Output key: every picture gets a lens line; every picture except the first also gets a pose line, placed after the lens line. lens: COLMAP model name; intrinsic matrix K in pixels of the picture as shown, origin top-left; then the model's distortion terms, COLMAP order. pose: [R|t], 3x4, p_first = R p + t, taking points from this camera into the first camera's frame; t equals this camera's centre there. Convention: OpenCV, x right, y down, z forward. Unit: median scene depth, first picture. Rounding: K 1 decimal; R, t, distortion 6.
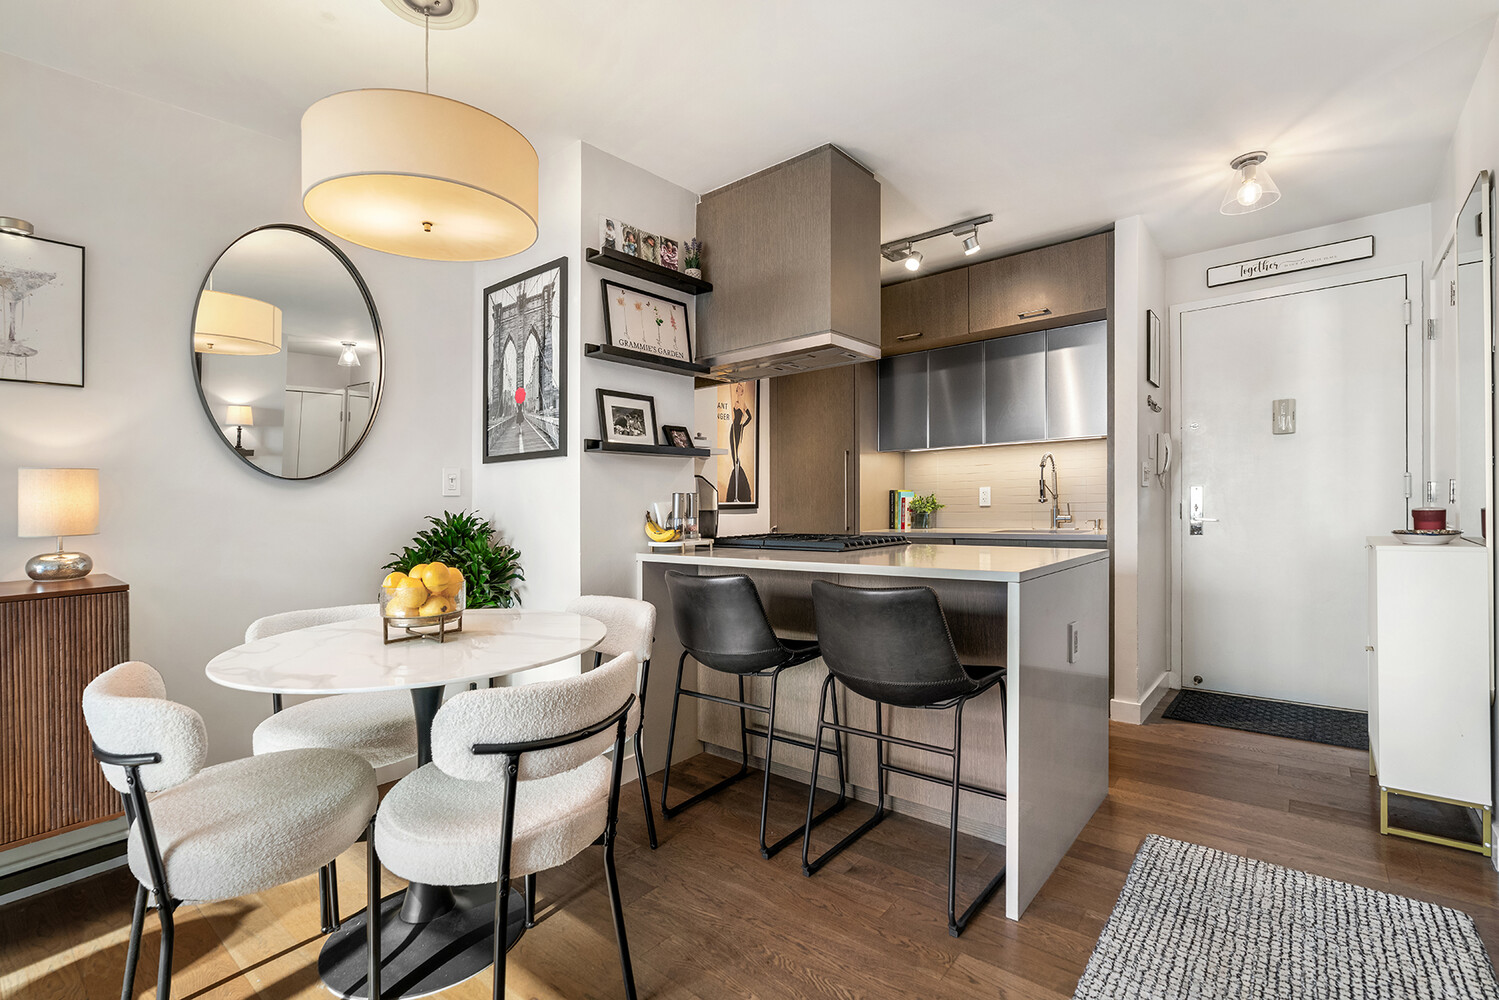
lens RADIAL K [[689.0, 0, 737.5], [0, 689.0, 504.4], [0, 0, 1]] dist [0.002698, 0.001149]
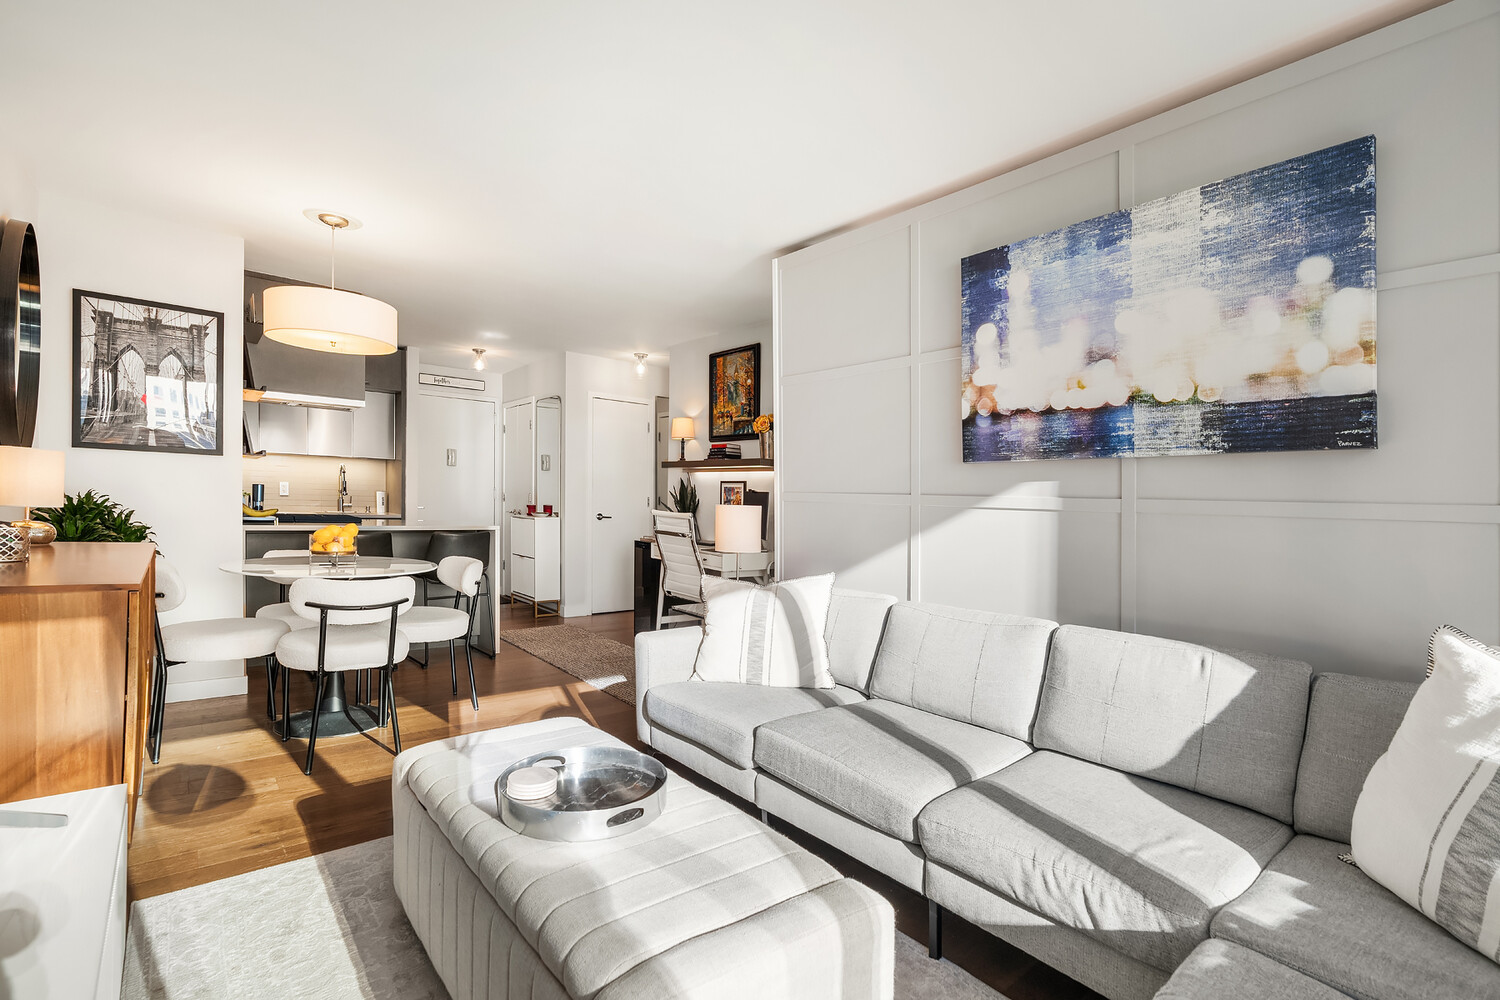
lens RADIAL K [[689.5, 0, 750.0], [0, 689.5, 500.5], [0, 0, 1]] dist [0.002698, 0.001149]
pose [[0.169651, 0.026021, 0.985161, -1.293090], [-0.039006, 0.999045, -0.019671, 0.006941], [-0.984732, -0.035090, 0.170504, -0.275232]]
